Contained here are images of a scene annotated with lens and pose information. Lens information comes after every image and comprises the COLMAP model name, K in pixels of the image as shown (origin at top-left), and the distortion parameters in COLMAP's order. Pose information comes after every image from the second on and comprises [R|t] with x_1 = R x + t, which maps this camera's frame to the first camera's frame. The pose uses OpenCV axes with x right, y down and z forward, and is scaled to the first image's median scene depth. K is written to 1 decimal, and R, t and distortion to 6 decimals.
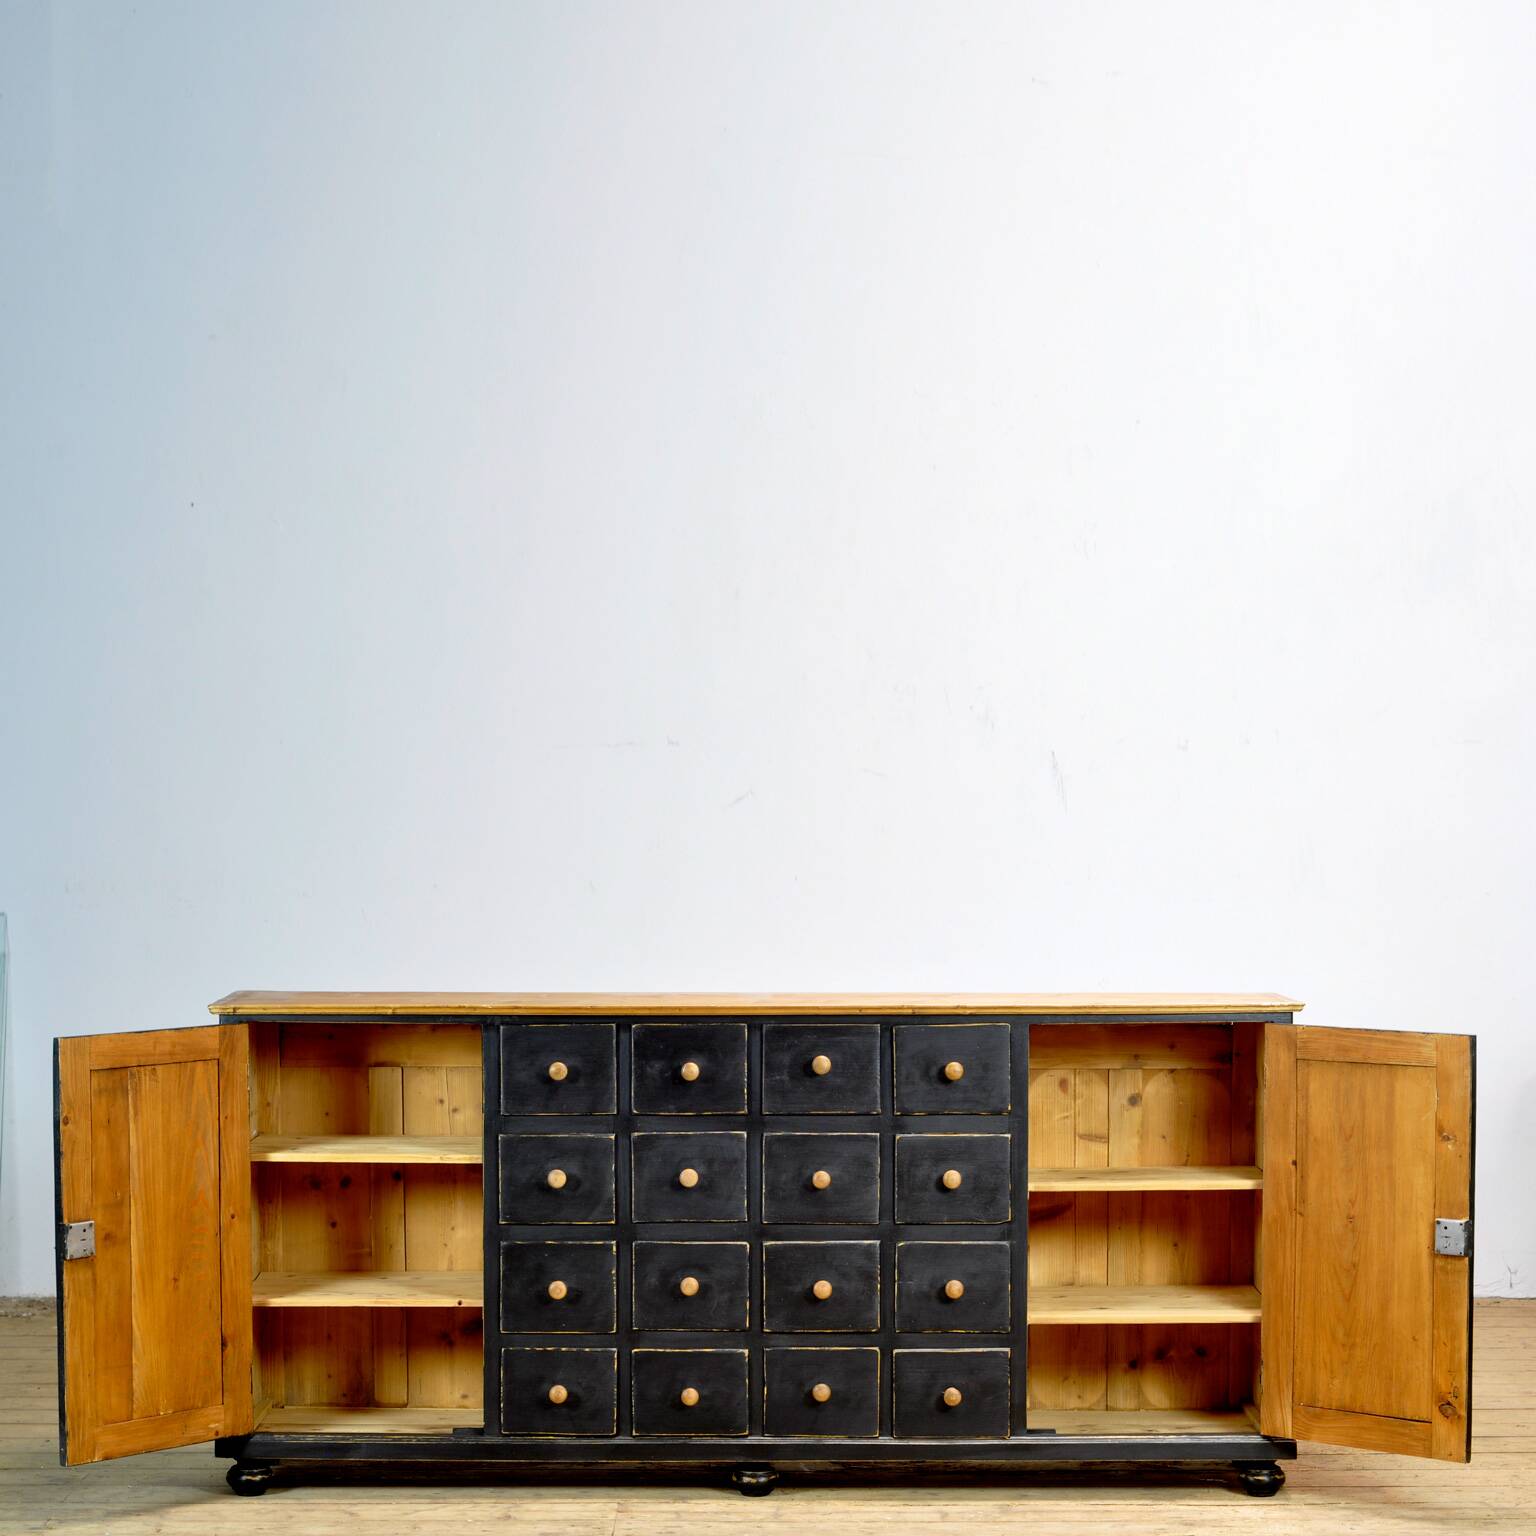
lens RADIAL K [[5302.8, 0, 768.4], [0, 5302.8, 768.4], [0, 0, 1]] dist [-0.034068, 0.000000]
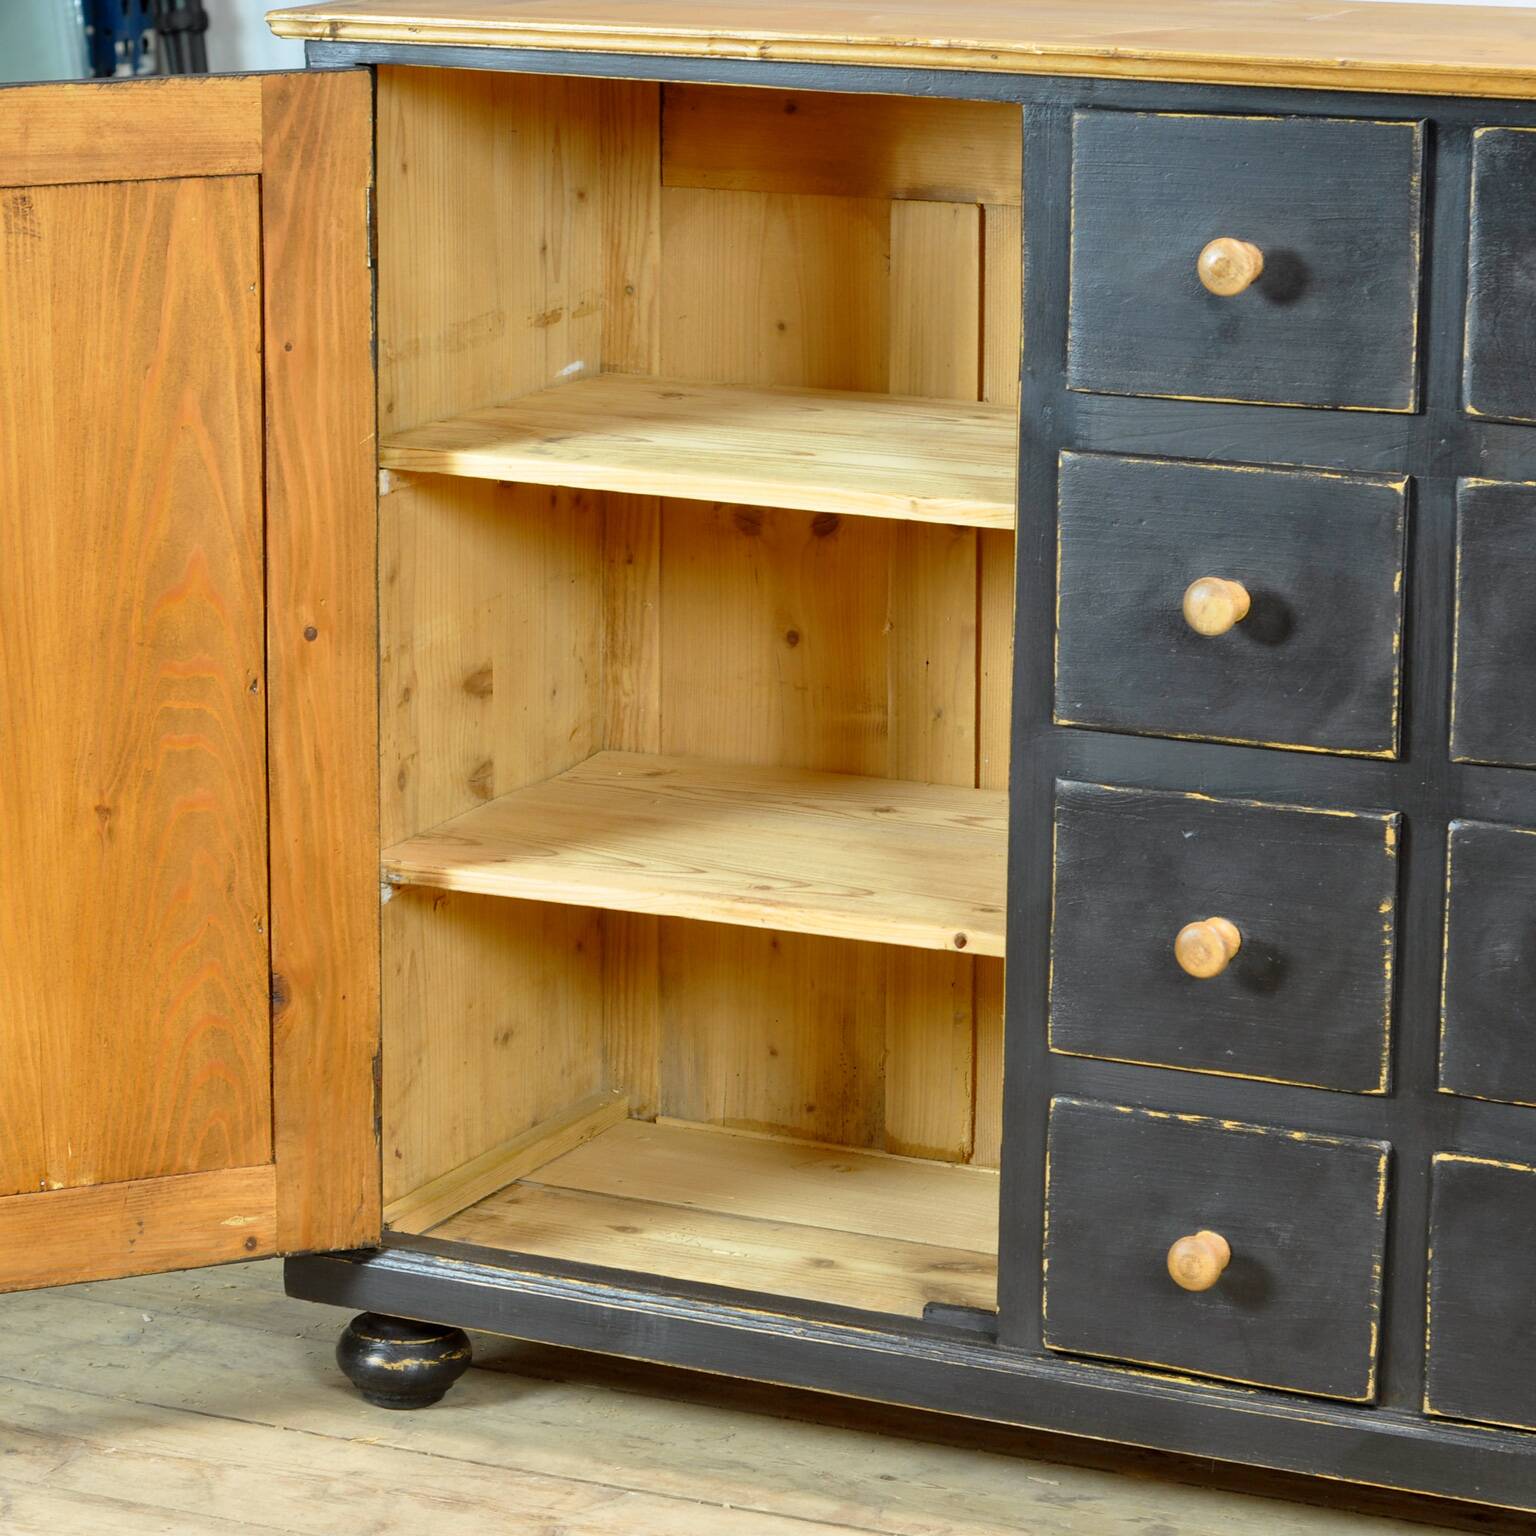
lens RADIAL K [[5302.8, 0, 747.0], [0, 5302.8, 678.2], [0, 0, 1]] dist [-0.034068, 0.000000]
pose [[0.879943, 0.098388, -0.464779, 0.083056], [-0.007719, 0.981152, 0.193085, 0.020760], [0.475016, -0.166316, 0.864117, 0.712152]]
